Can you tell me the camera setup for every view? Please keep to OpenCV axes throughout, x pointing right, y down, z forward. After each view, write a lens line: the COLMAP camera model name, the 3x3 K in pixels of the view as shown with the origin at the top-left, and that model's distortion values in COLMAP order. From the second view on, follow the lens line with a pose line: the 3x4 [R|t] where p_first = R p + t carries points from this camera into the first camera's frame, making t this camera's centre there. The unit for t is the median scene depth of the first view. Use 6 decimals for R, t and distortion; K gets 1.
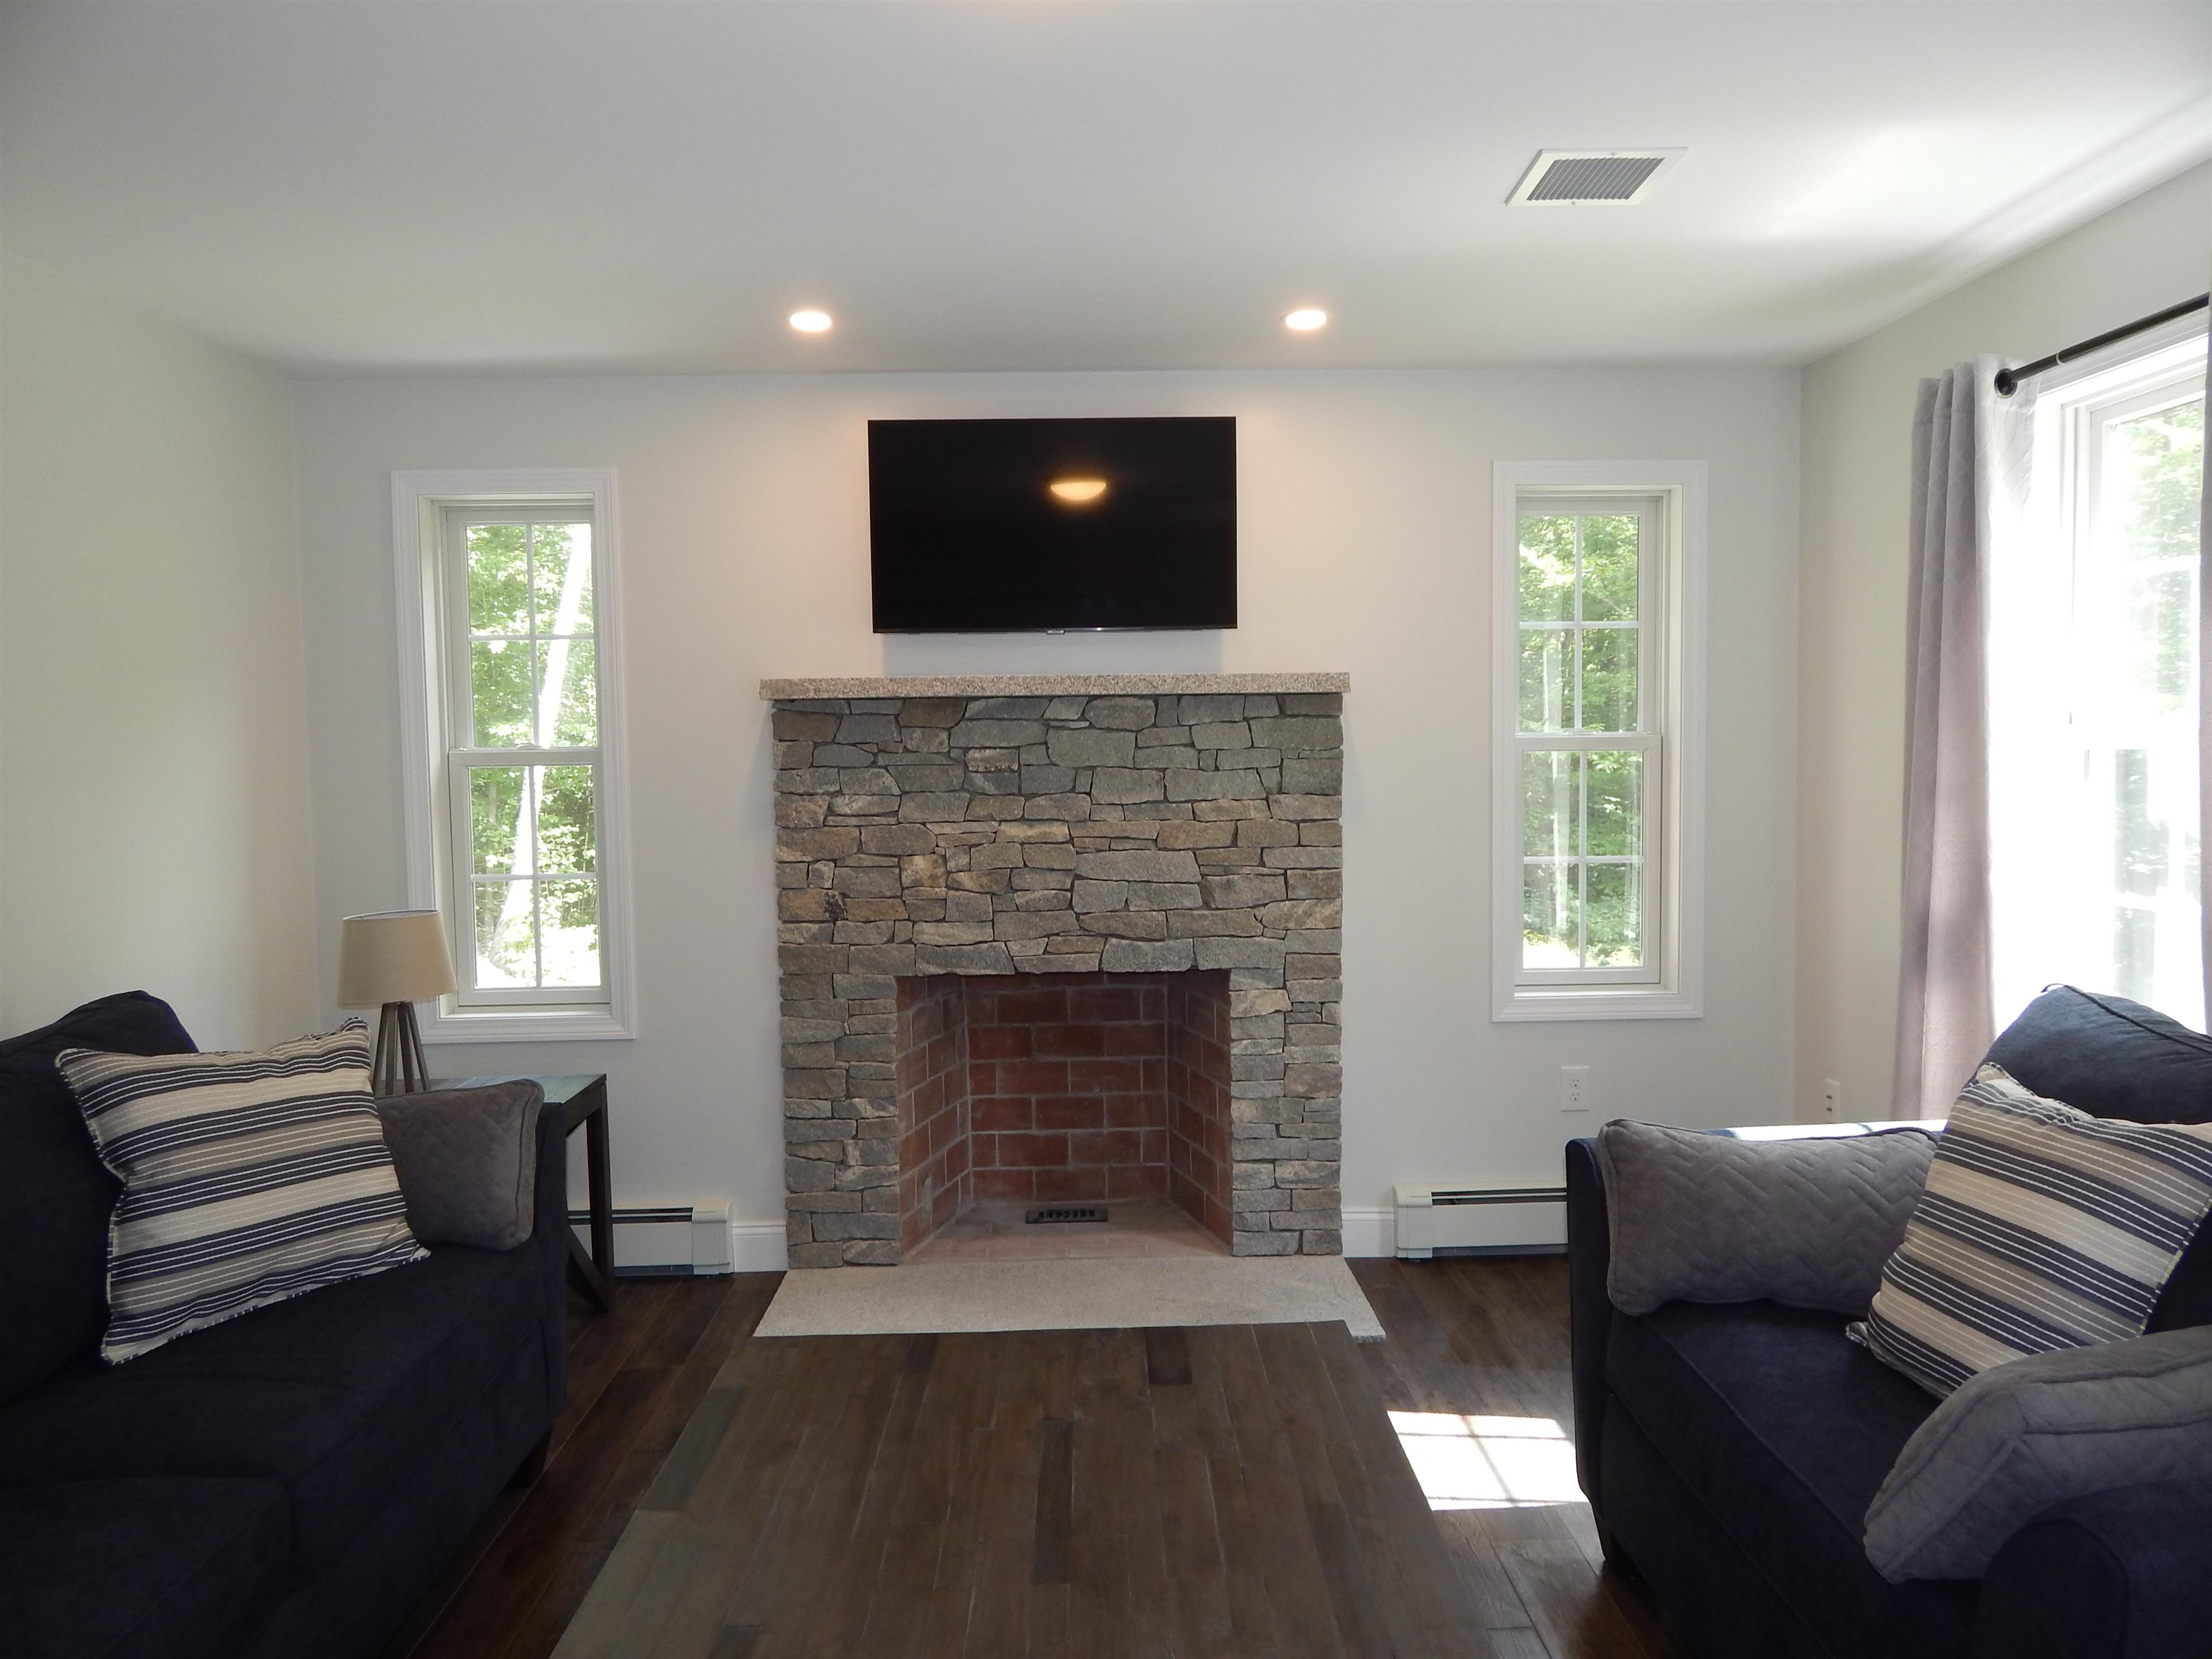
lens RADIAL K [[1460.2, 0, 1118.7], [0, 1460.2, 827.8], [0, 0, 1]] dist [0.004592, -0.008529]
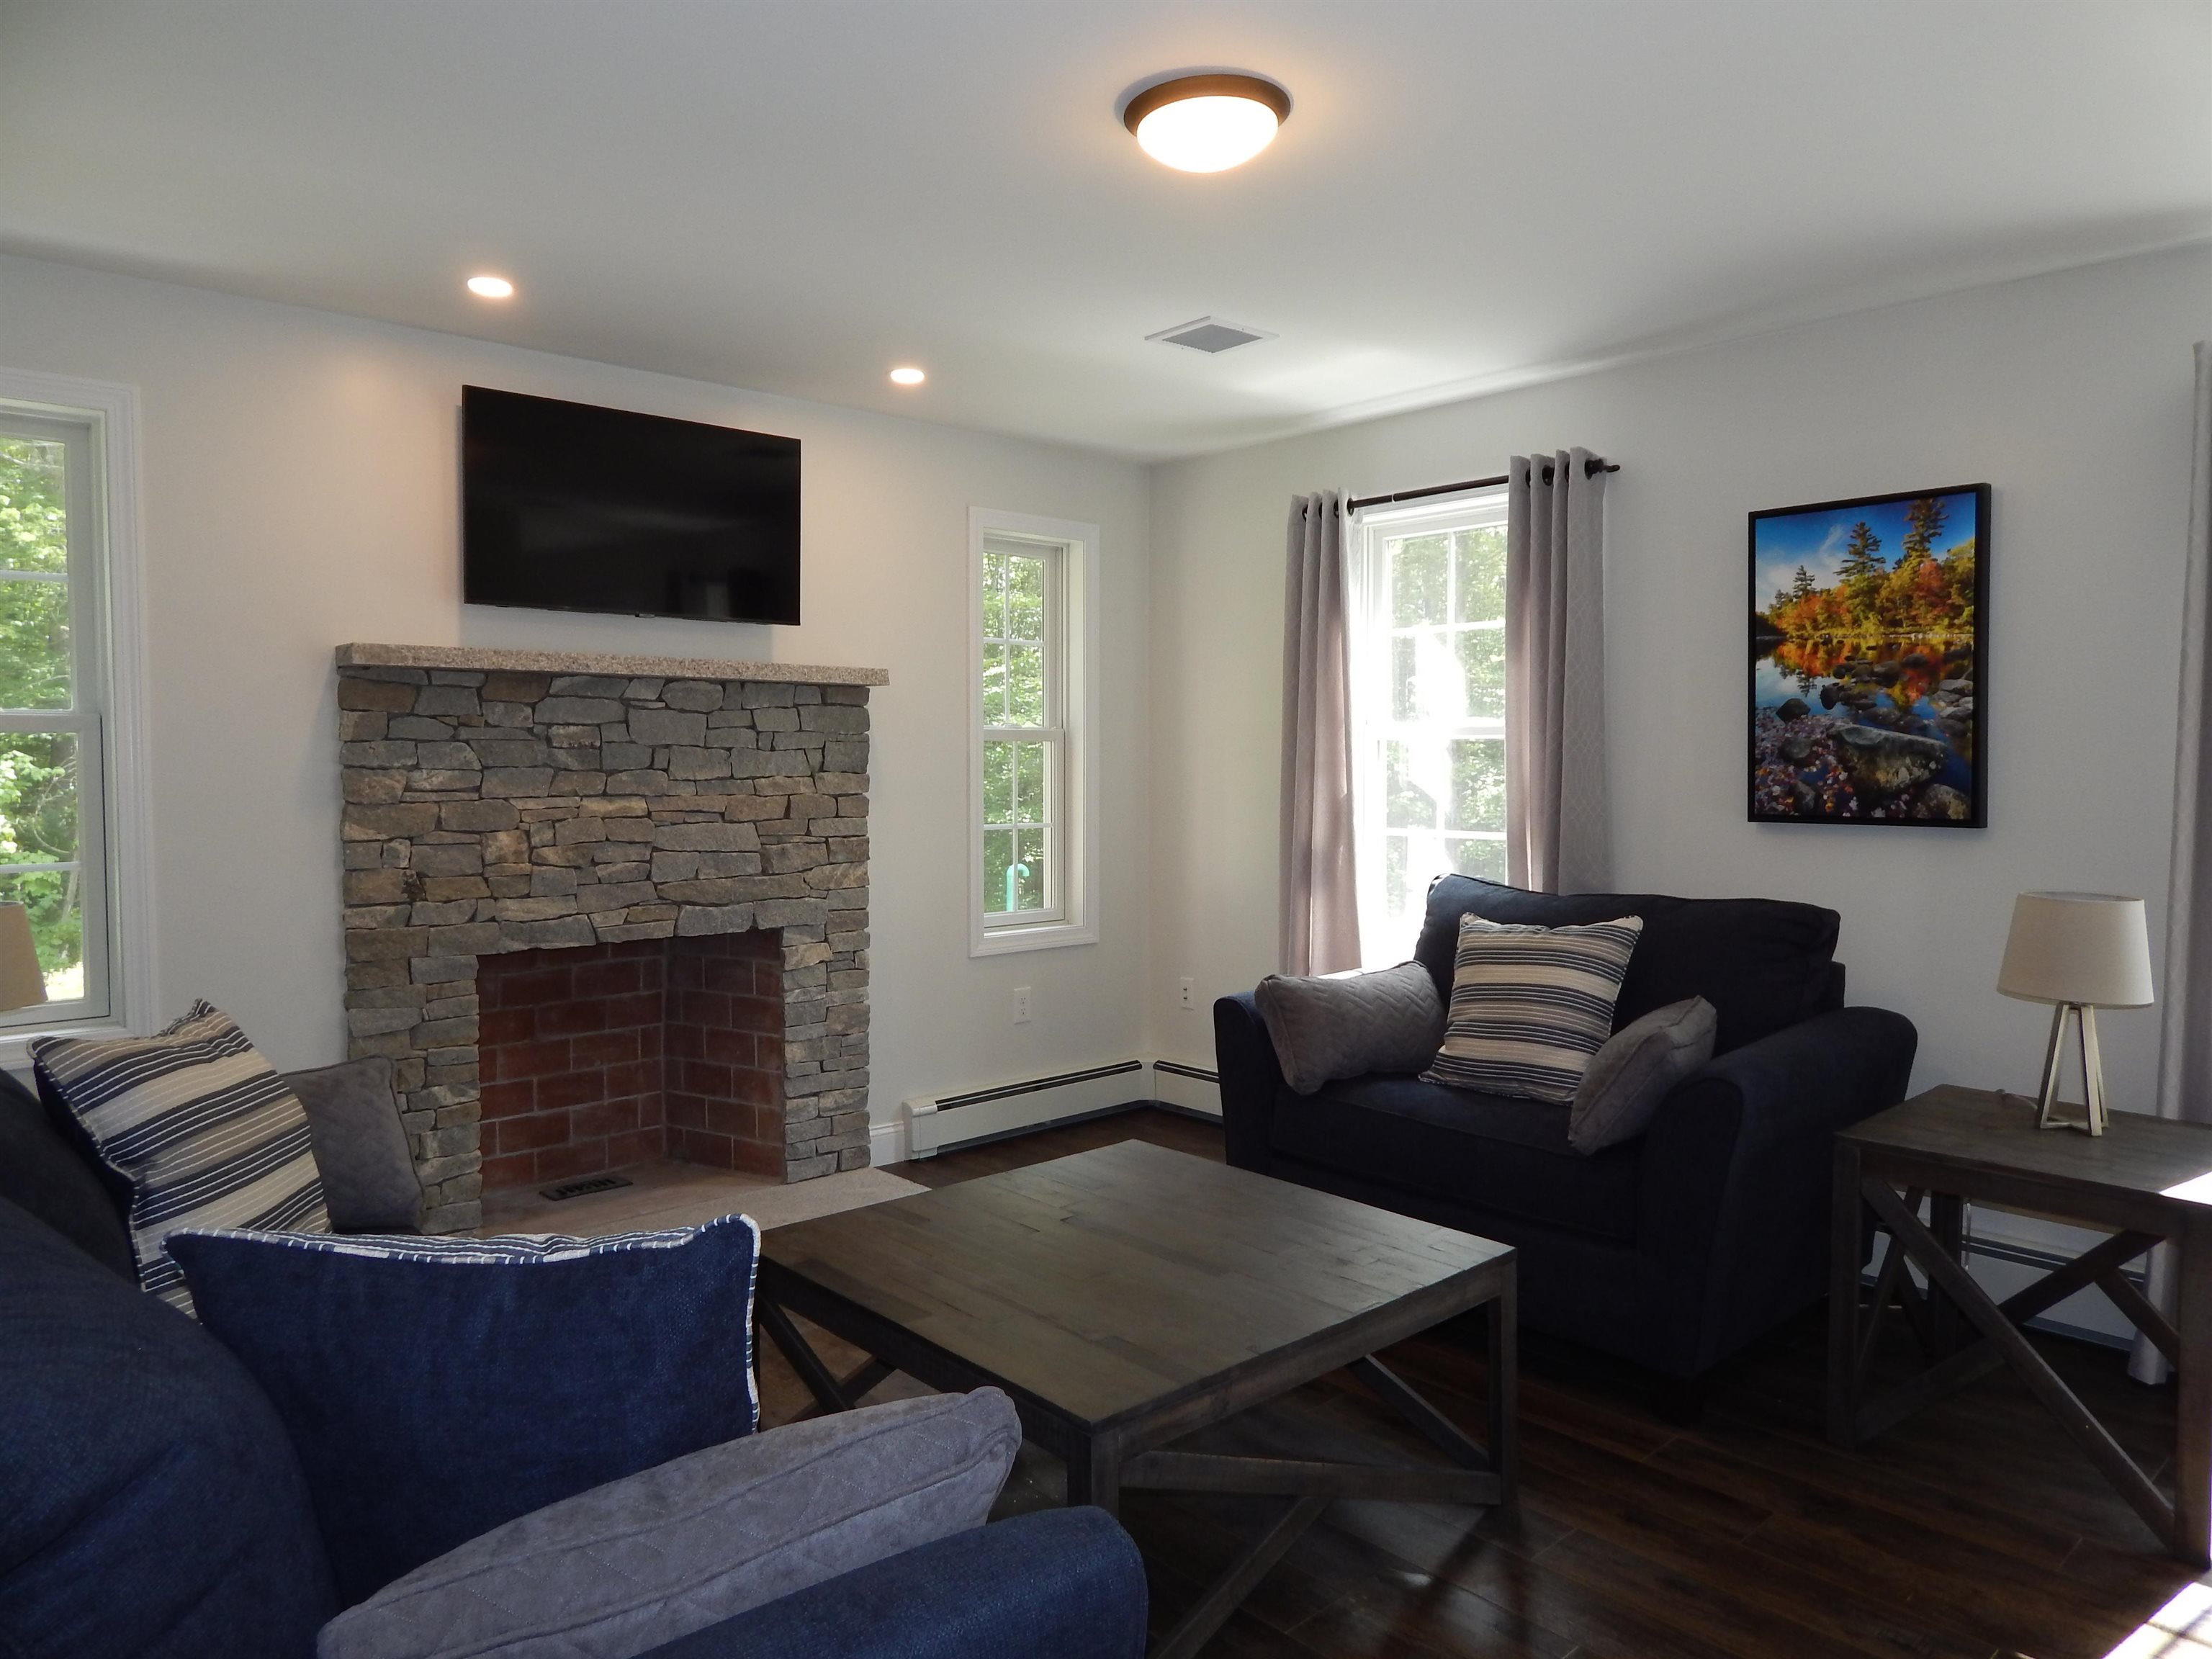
lens RADIAL K [[1460.2, 0, 1124.8], [0, 1460.2, 830.6], [0, 0, 1]] dist [0.004592, -0.008529]
pose [[0.754432, -0.019623, 0.656085, -0.467732], [0.026375, 0.999652, -0.000430, 0.029969], [-0.655848, 0.017629, 0.754687, -0.022708]]
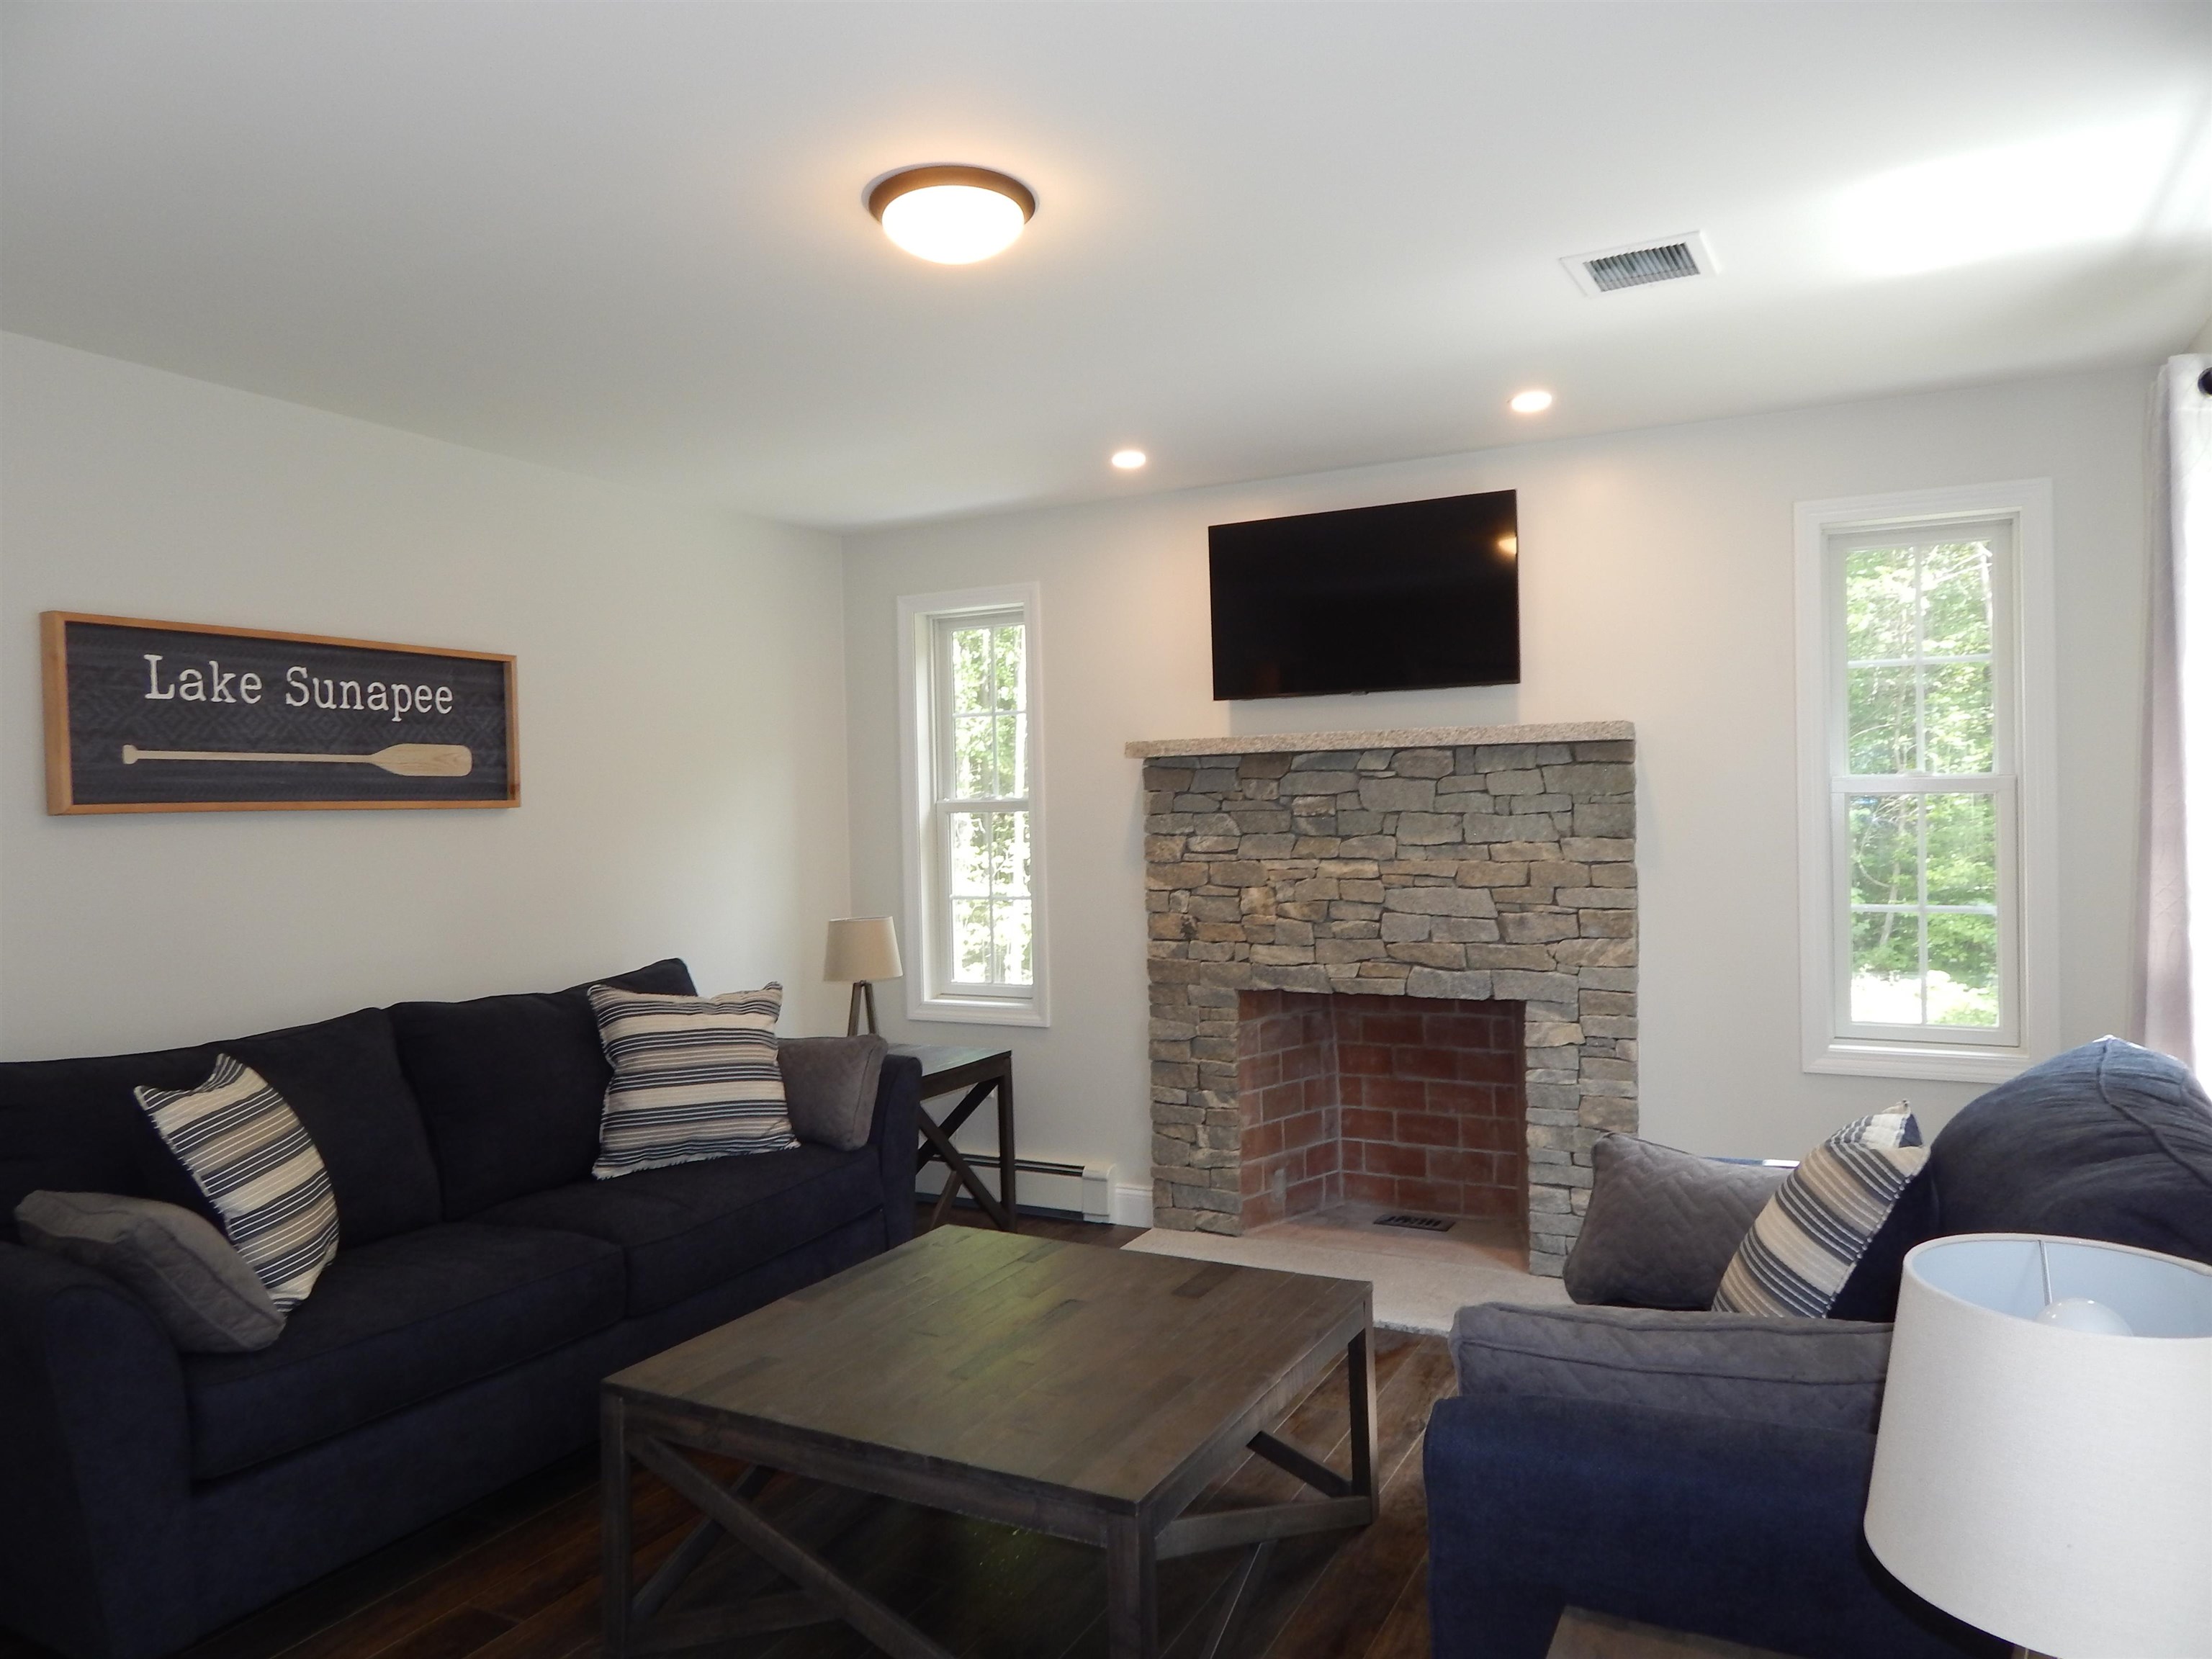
lens RADIAL K [[1460.2, 0, 1113.3], [0, 1460.2, 832.5], [0, 0, 1]] dist [0.004592, -0.008529]
pose [[0.871417, 0.004222, -0.490525, 0.341323], [-0.019841, 0.999448, -0.026645, 0.008413], [0.490141, 0.032952, 0.871020, -0.081964]]
